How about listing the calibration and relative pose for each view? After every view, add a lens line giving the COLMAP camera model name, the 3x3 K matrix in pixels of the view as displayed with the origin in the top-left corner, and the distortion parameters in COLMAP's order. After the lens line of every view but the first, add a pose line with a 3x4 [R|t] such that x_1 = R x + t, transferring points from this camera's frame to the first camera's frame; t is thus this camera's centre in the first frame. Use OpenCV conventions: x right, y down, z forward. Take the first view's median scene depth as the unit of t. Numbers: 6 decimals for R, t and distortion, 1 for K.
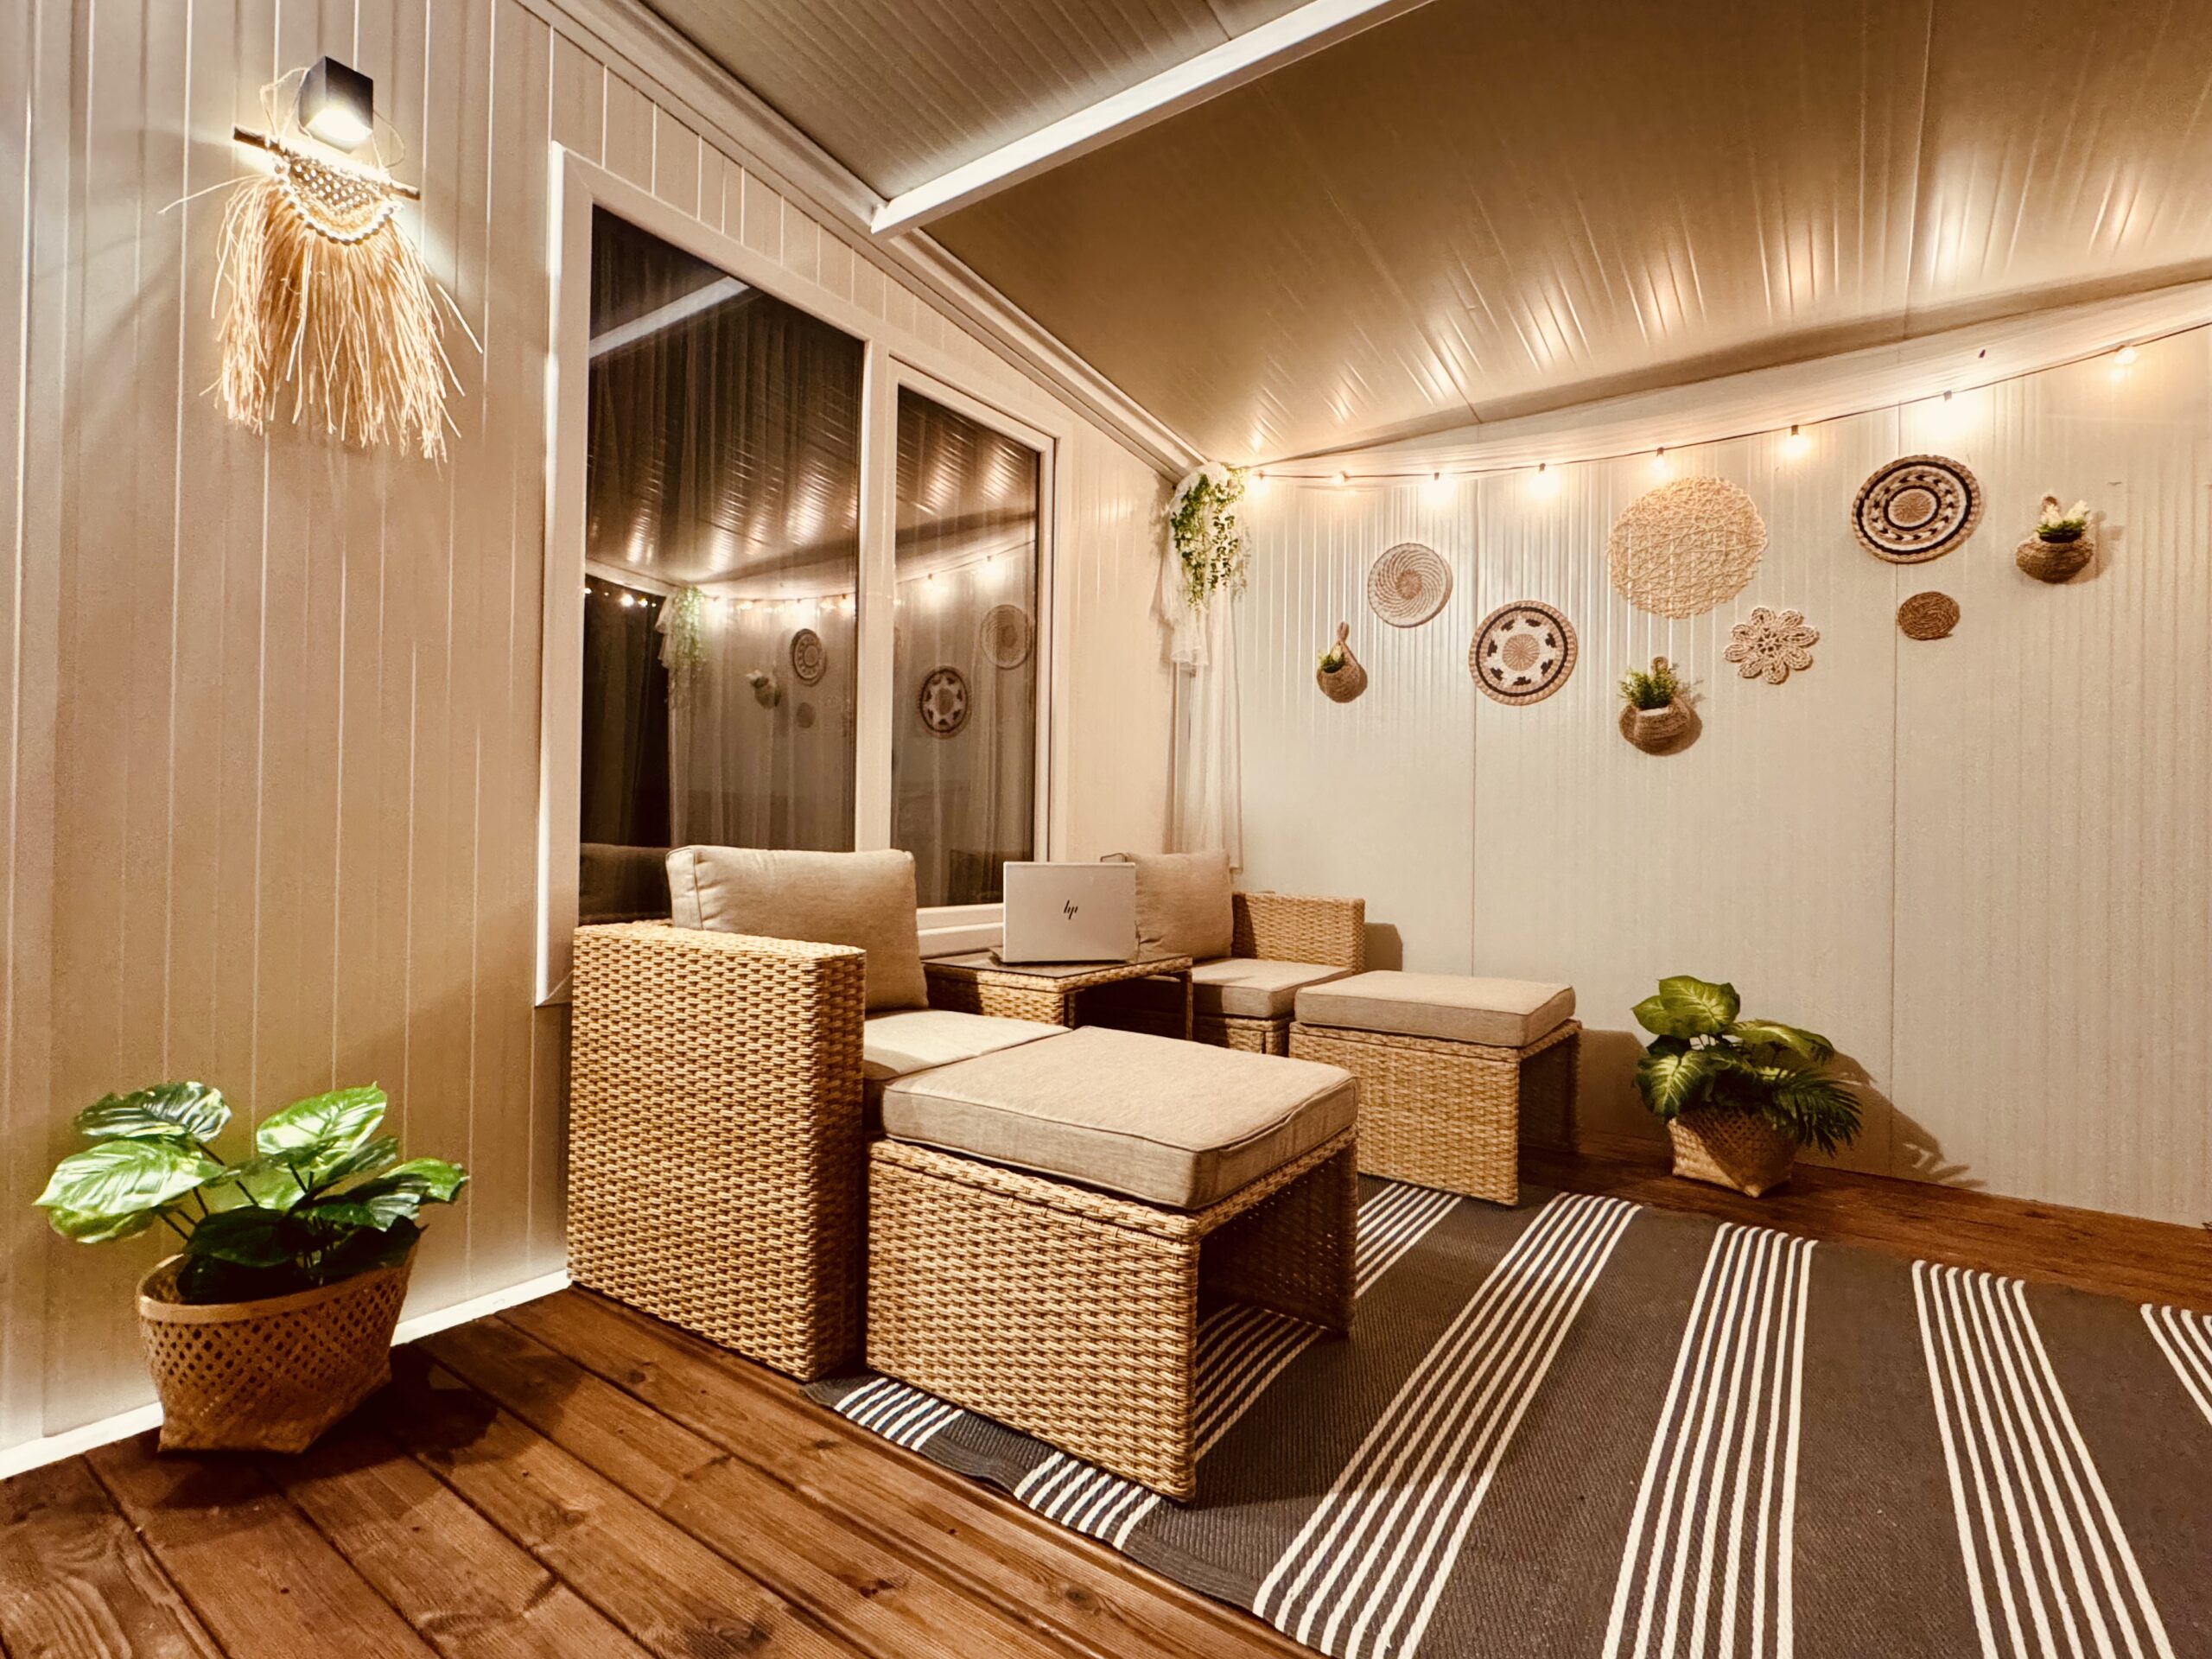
lens RADIAL K [[1036.1, 0, 1109.1], [0, 1036.1, 828.6], [0, 0, 1]] dist [-0.000910, -0.000493]
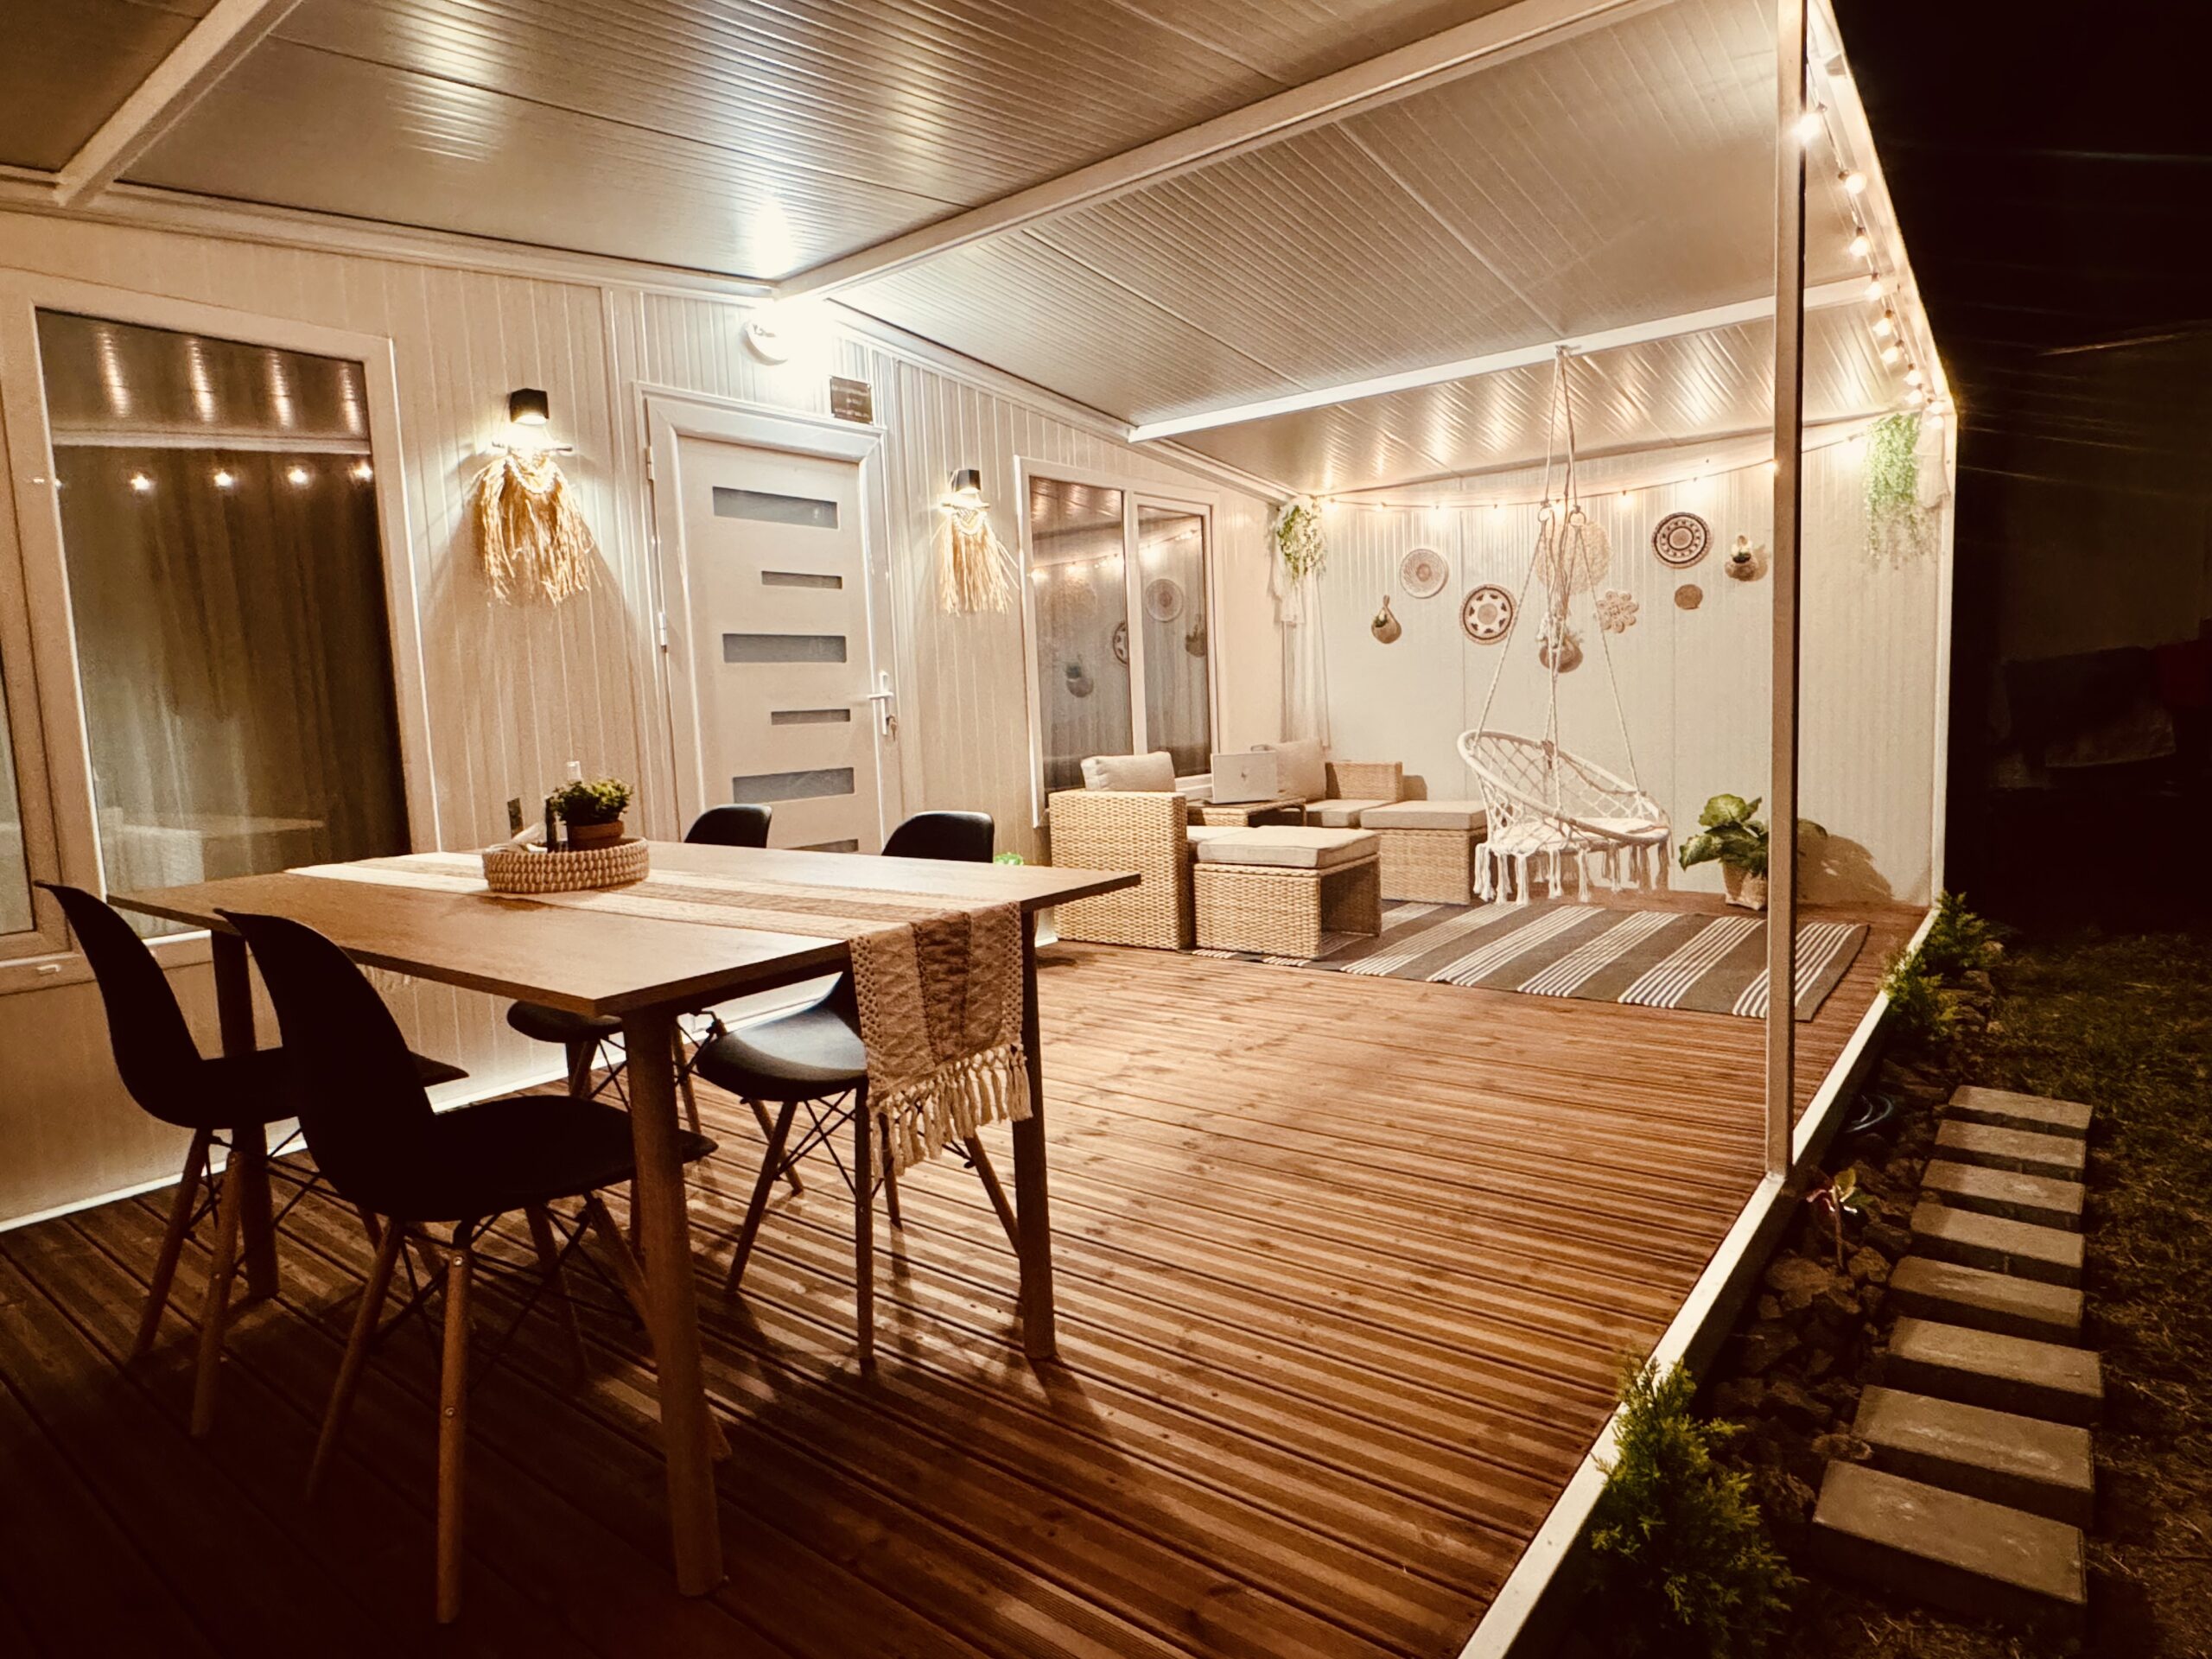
lens RADIAL K [[1229.9, 0, 1098.4], [0, 1229.9, 825.5], [0, 0, 1]] dist [-0.000535, 0.000121]
pose [[0.996483, -0.053855, -0.064193, -0.137905], [0.060523, 0.992424, 0.106920, -0.079463], [0.057949, -0.110429, 0.992193, -1.120018]]
